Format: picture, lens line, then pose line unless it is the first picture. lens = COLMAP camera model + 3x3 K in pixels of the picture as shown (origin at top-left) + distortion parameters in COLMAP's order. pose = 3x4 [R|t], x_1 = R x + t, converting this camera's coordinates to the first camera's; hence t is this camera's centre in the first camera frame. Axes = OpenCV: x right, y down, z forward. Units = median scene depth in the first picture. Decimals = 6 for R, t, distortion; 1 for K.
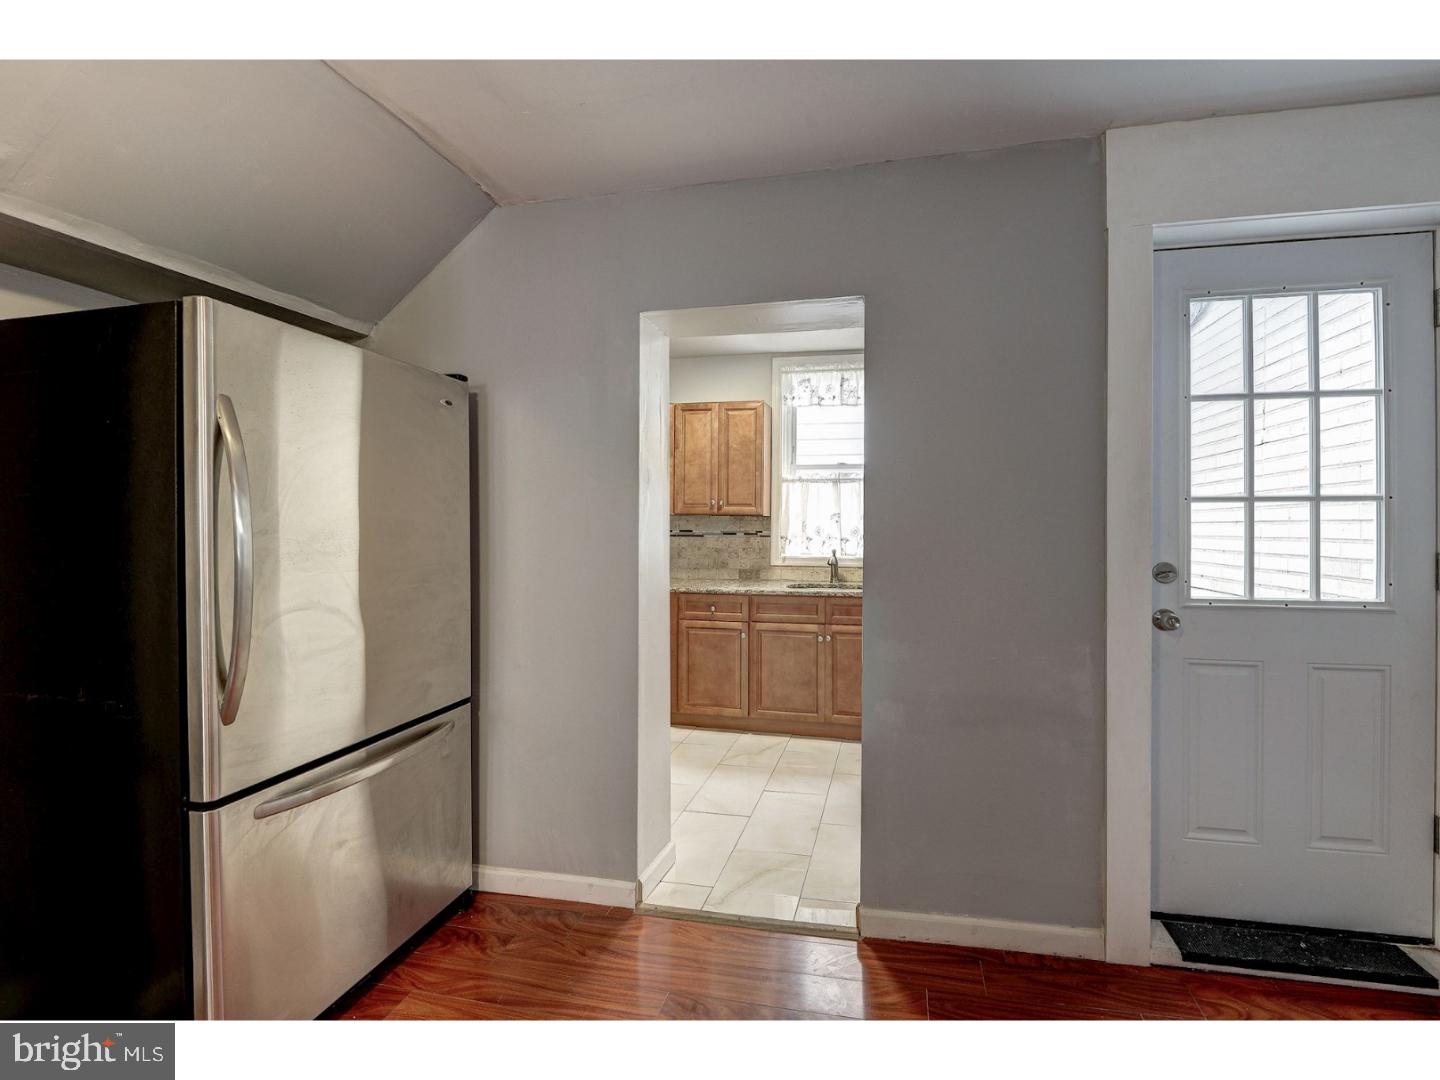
lens RADIAL K [[680.1, 0, 711.8], [0, 680.1, 529.6], [0, 0, 1]] dist [-0.002219, -0.011360]
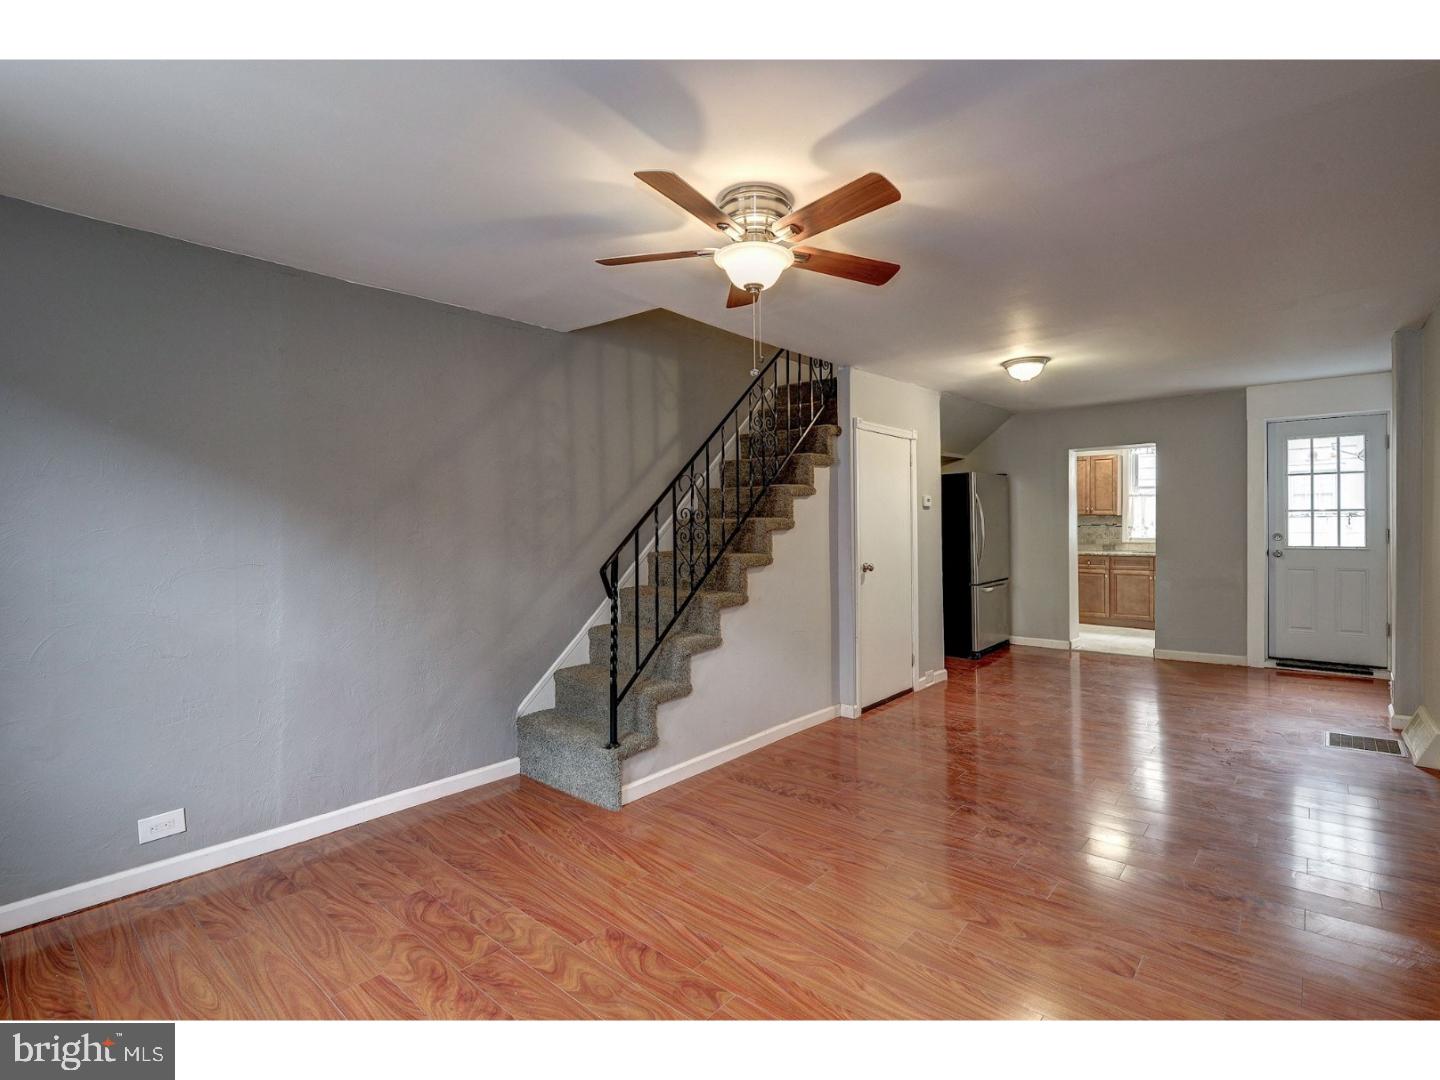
lens RADIAL K [[680.1, 0, 746.8], [0, 680.1, 523.9], [0, 0, 1]] dist [-0.002219, -0.011360]
pose [[0.909922, -0.008507, -0.414692, -0.081064], [0.008736, 0.999961, -0.001344, -0.003321], [0.414687, -0.002400, 0.909961, -1.177475]]
